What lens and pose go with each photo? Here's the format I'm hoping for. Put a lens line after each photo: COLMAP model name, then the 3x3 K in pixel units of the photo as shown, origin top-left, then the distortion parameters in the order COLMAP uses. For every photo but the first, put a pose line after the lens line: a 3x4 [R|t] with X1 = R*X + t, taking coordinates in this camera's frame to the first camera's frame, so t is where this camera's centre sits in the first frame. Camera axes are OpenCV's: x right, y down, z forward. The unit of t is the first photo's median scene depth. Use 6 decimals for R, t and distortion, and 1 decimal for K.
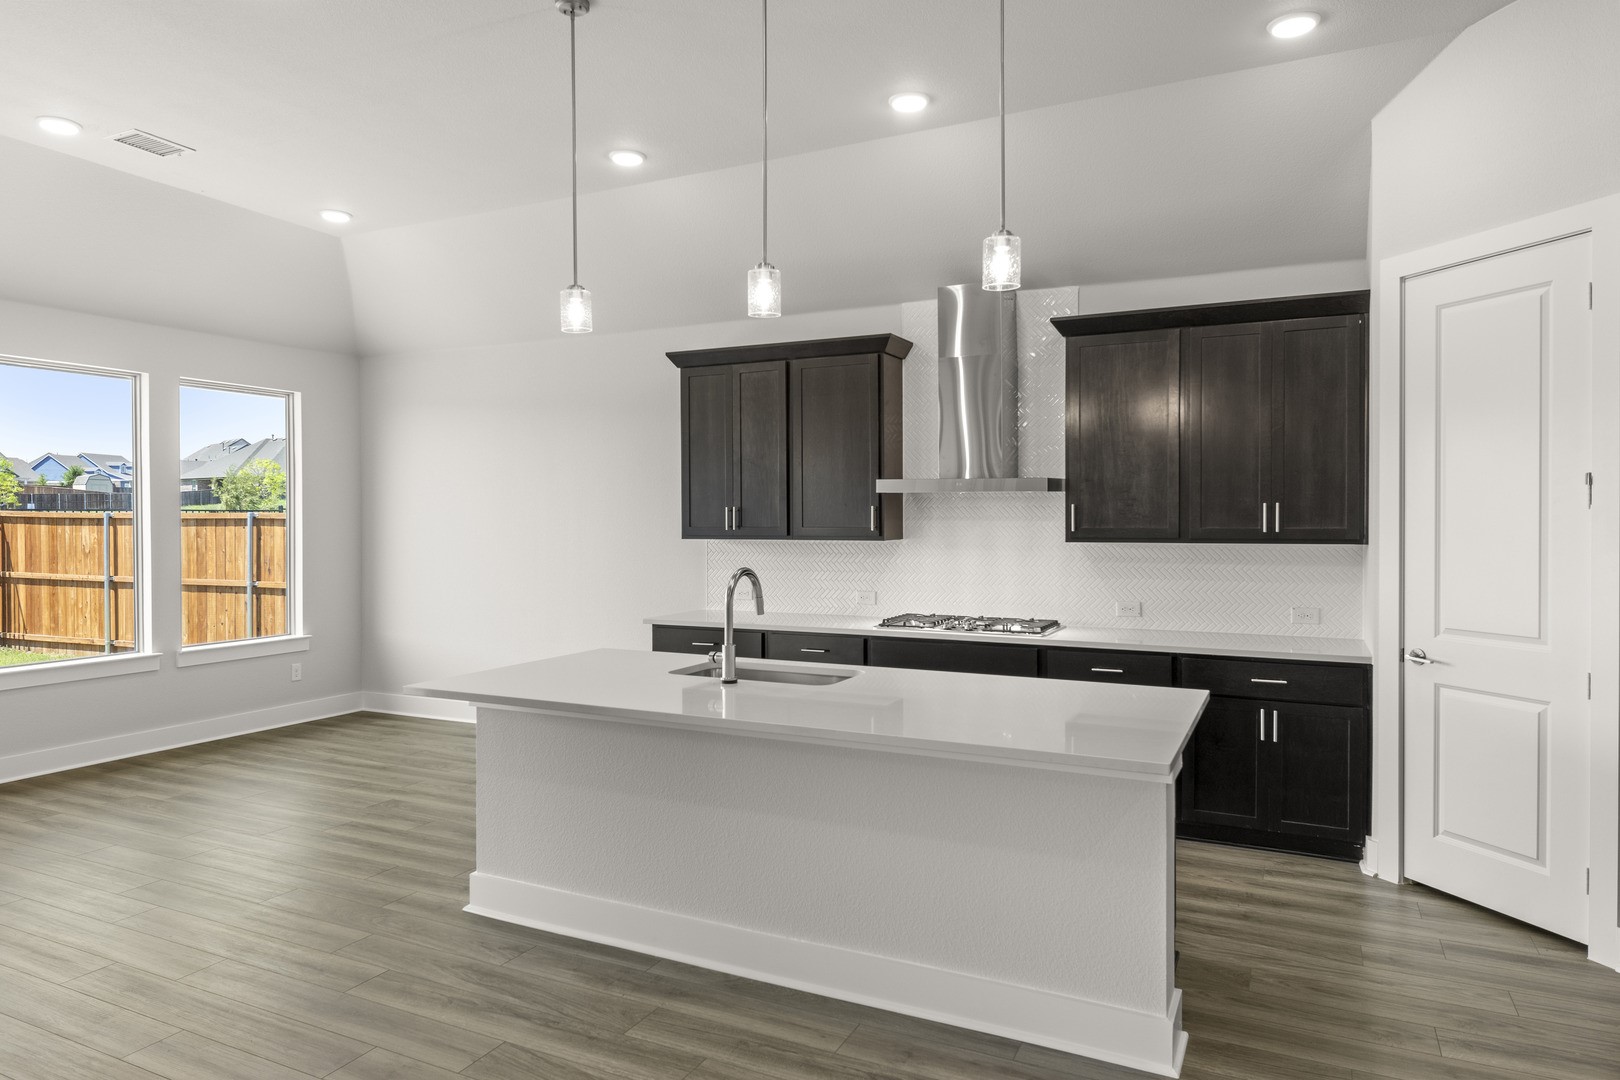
lens RADIAL K [[1017.8, 0, 808.6], [0, 1017.8, 533.8], [0, 0, 1]] dist [-0.005883, -0.000255]
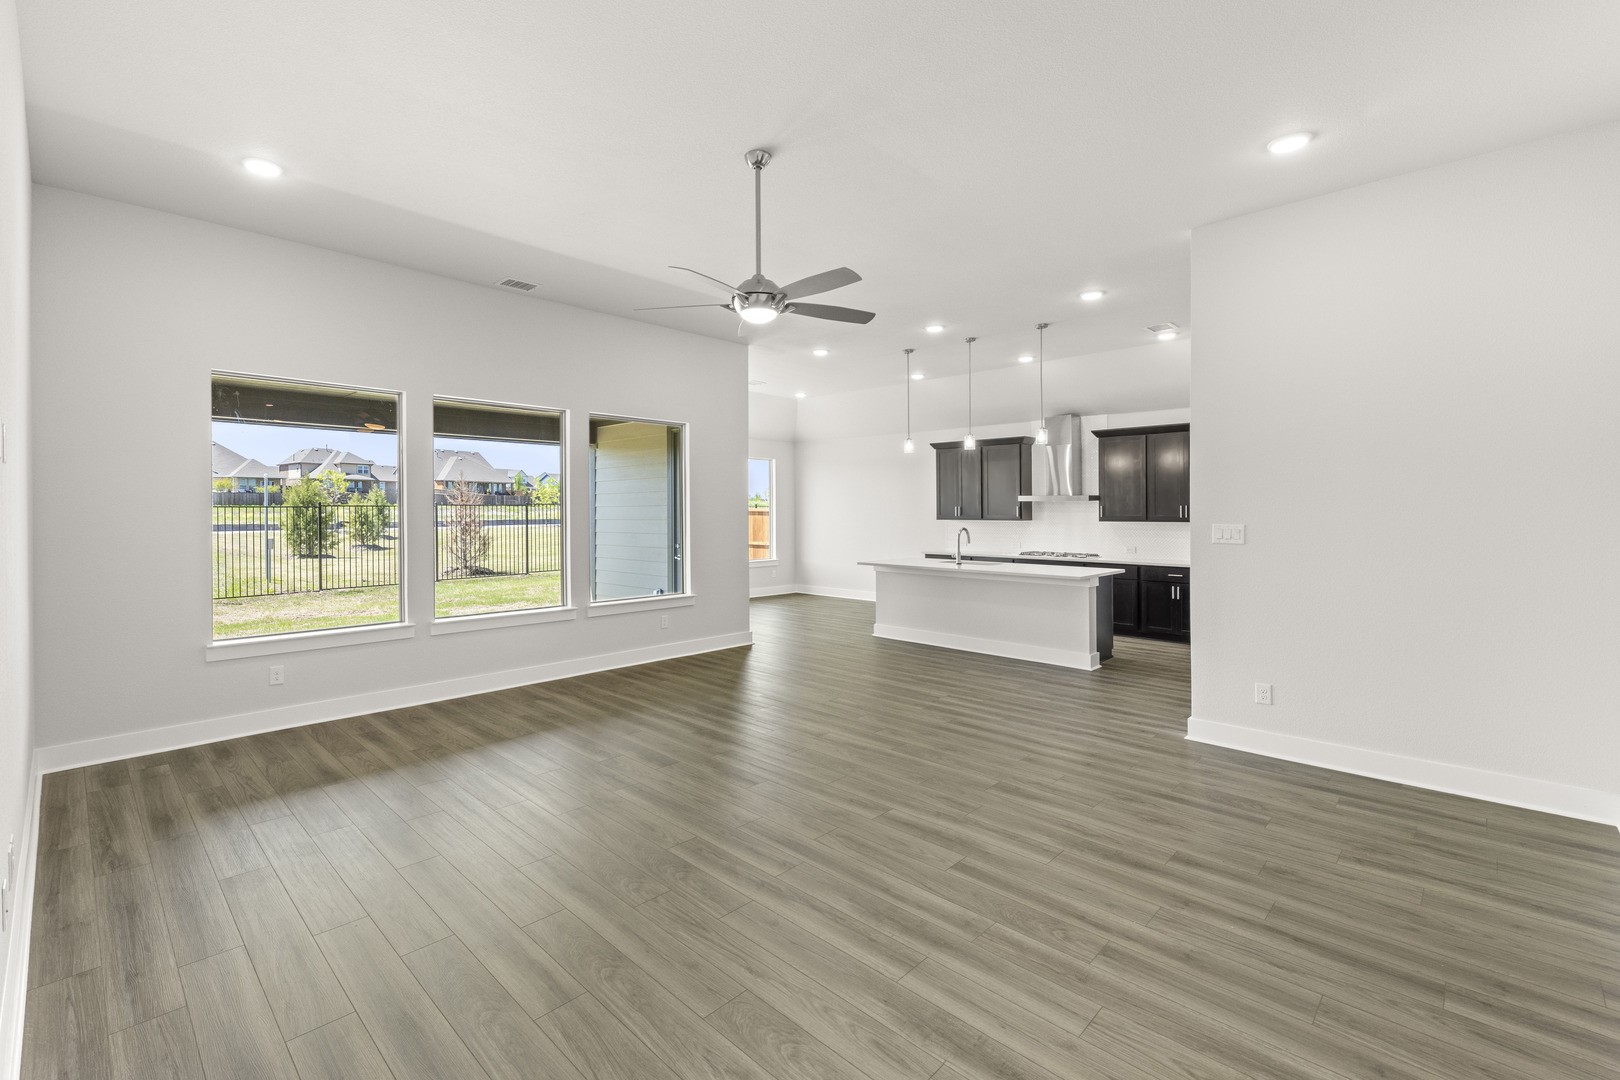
lens RADIAL K [[701.6, 0, 768.0], [0, 701.6, 510.0], [0, 0, 1]] dist [-0.001760, -0.000041]
pose [[0.945564, 0.000588, -0.325435, 0.044174], [-0.005820, 0.999869, -0.015105, 0.009977], [0.325384, 0.016176, 0.945444, -0.783796]]
